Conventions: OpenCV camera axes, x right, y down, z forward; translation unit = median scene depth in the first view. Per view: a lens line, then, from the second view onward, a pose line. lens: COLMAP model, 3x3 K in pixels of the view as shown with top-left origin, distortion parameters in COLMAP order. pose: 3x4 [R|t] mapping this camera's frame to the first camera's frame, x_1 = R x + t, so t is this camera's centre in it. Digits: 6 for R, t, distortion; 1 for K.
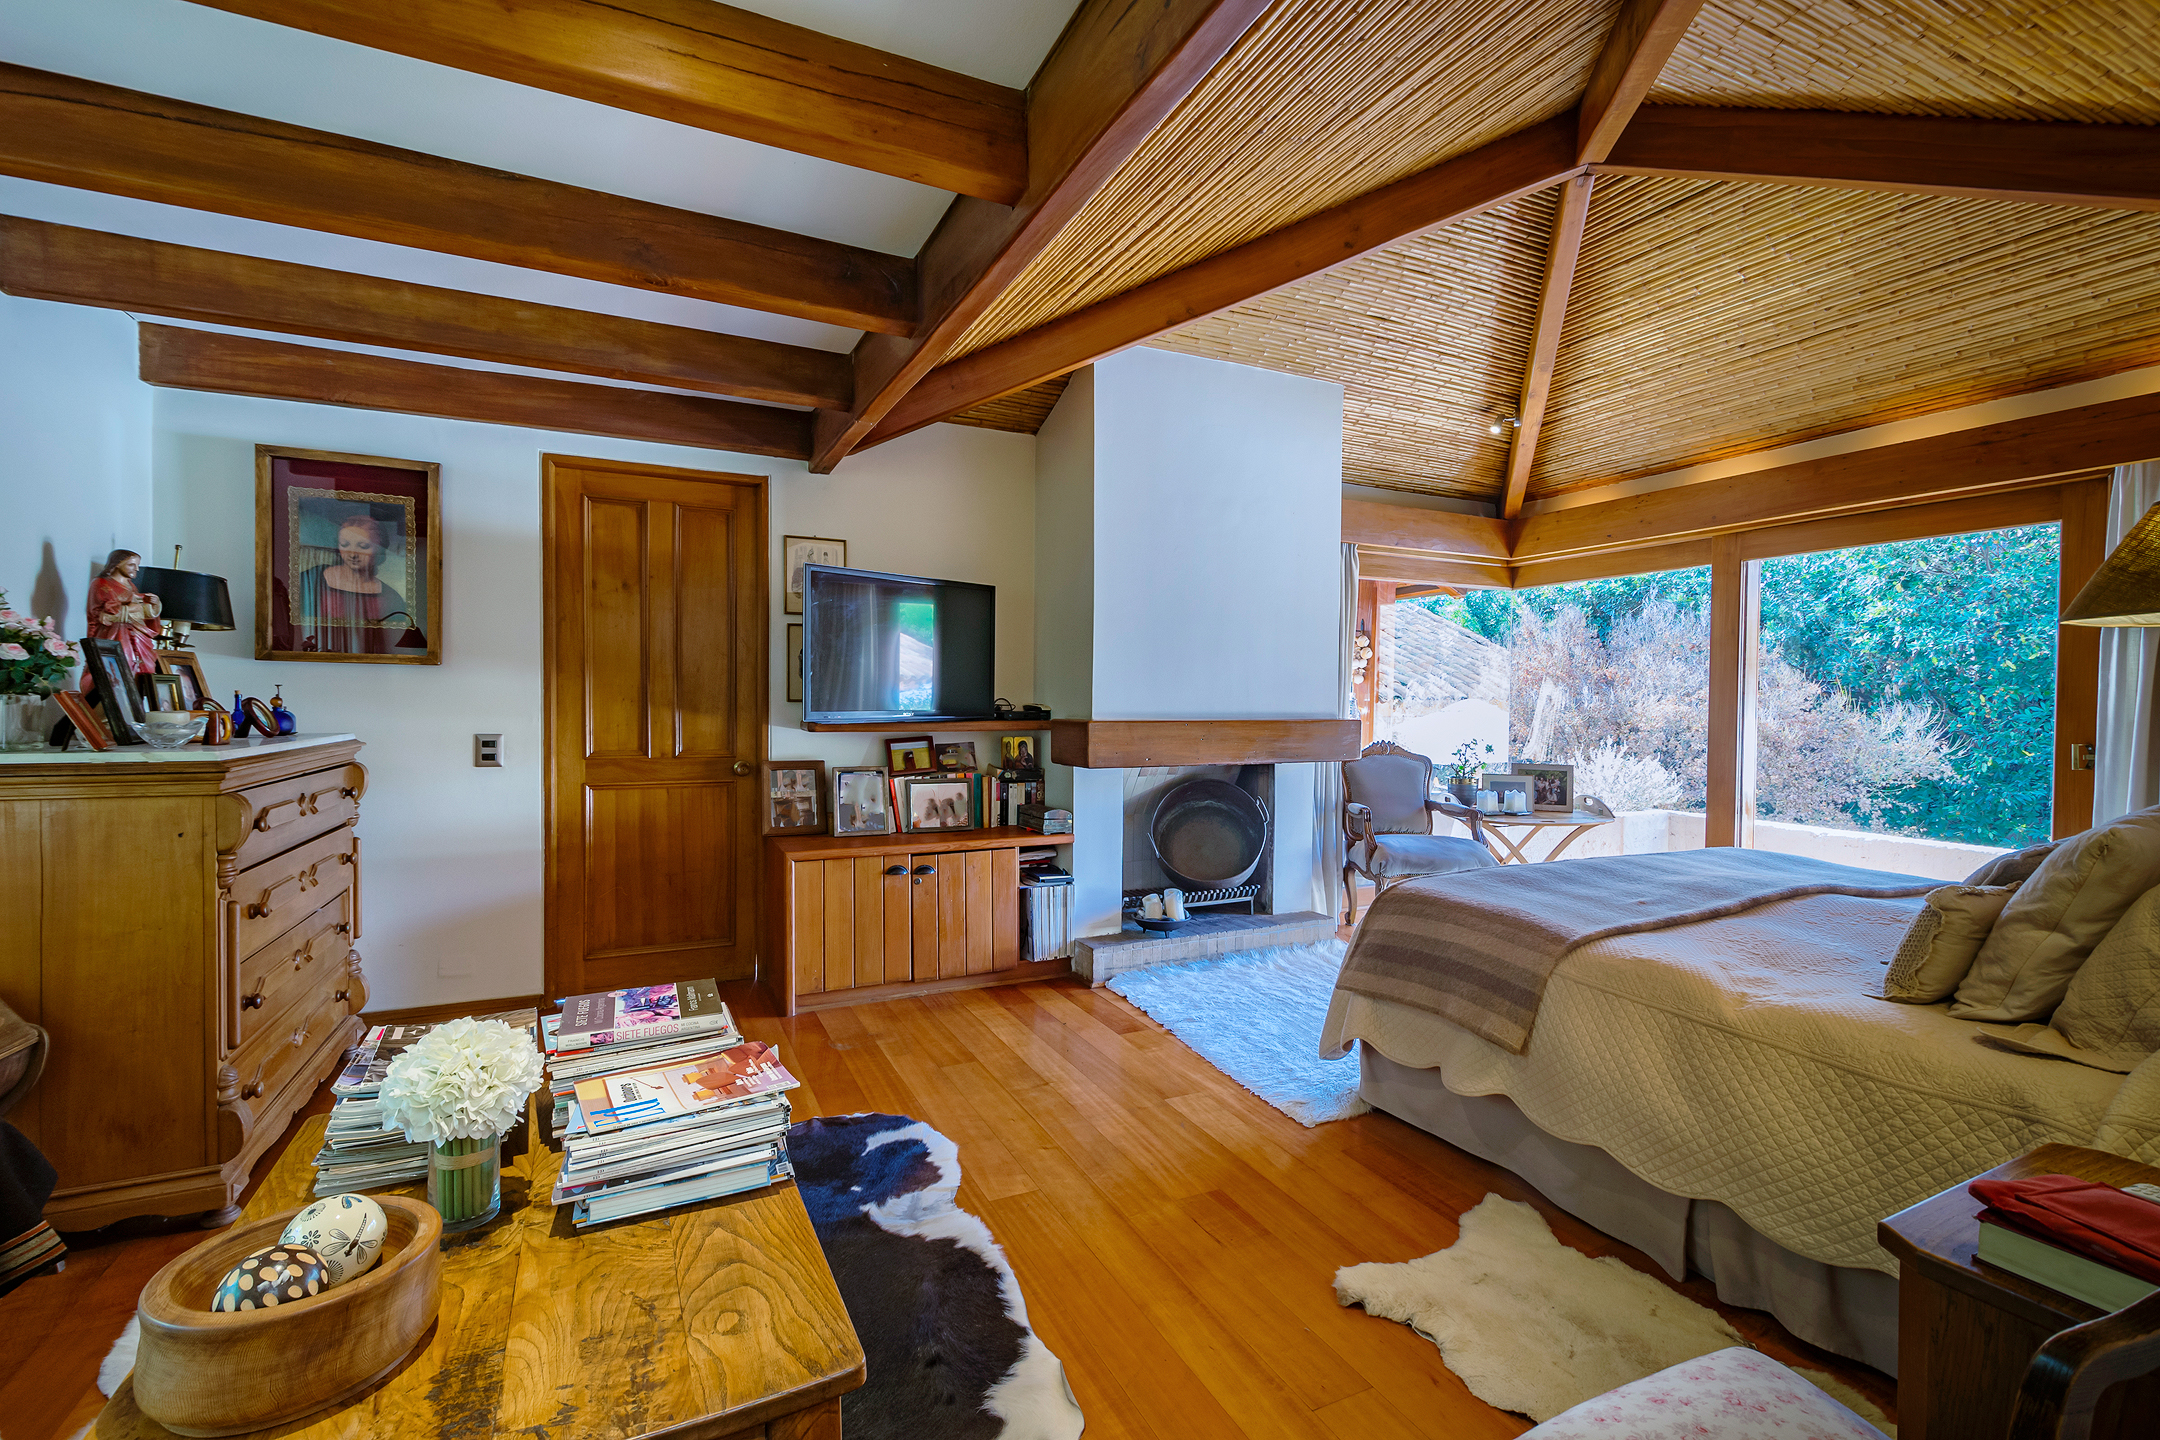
lens RADIAL K [[980.9, 0, 1098.8], [0, 980.9, 720.4], [0, 0, 1]] dist [0.011779, -0.000425]
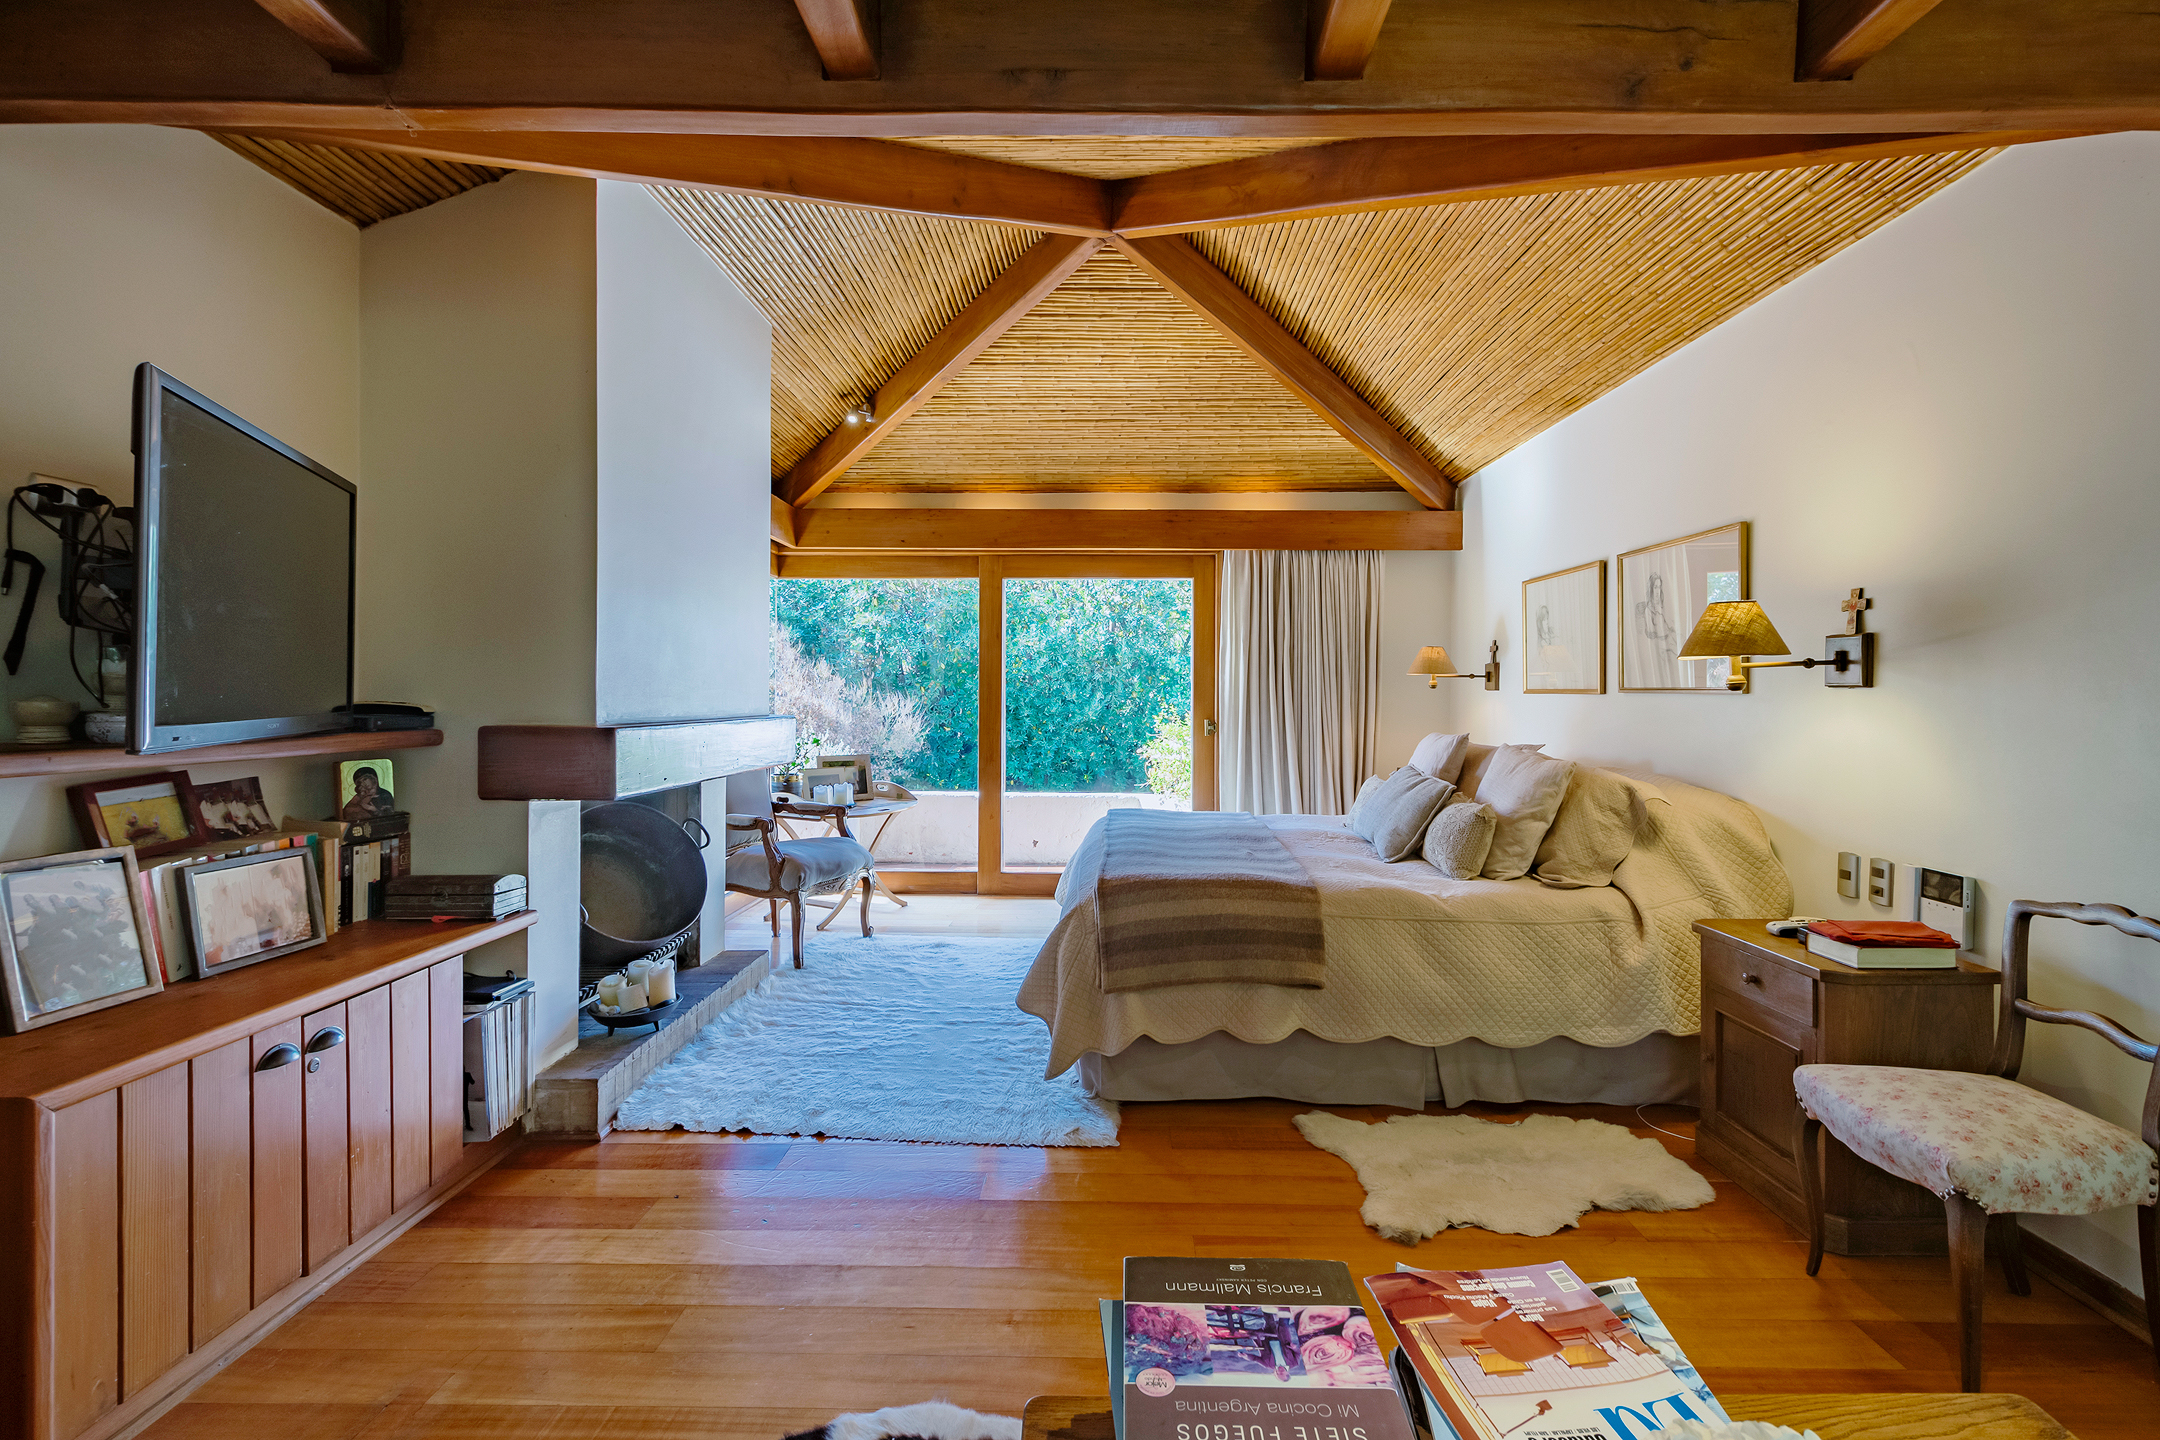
lens RADIAL K [[980.9, 0, 1096.2], [0, 980.9, 700.2], [0, 0, 1]] dist [0.011779, -0.000425]
pose [[0.431988, -0.009739, 0.901827, -0.459804], [0.018464, 0.999828, 0.001953, -0.012762], [-0.901690, 0.015807, 0.432094, 0.428498]]
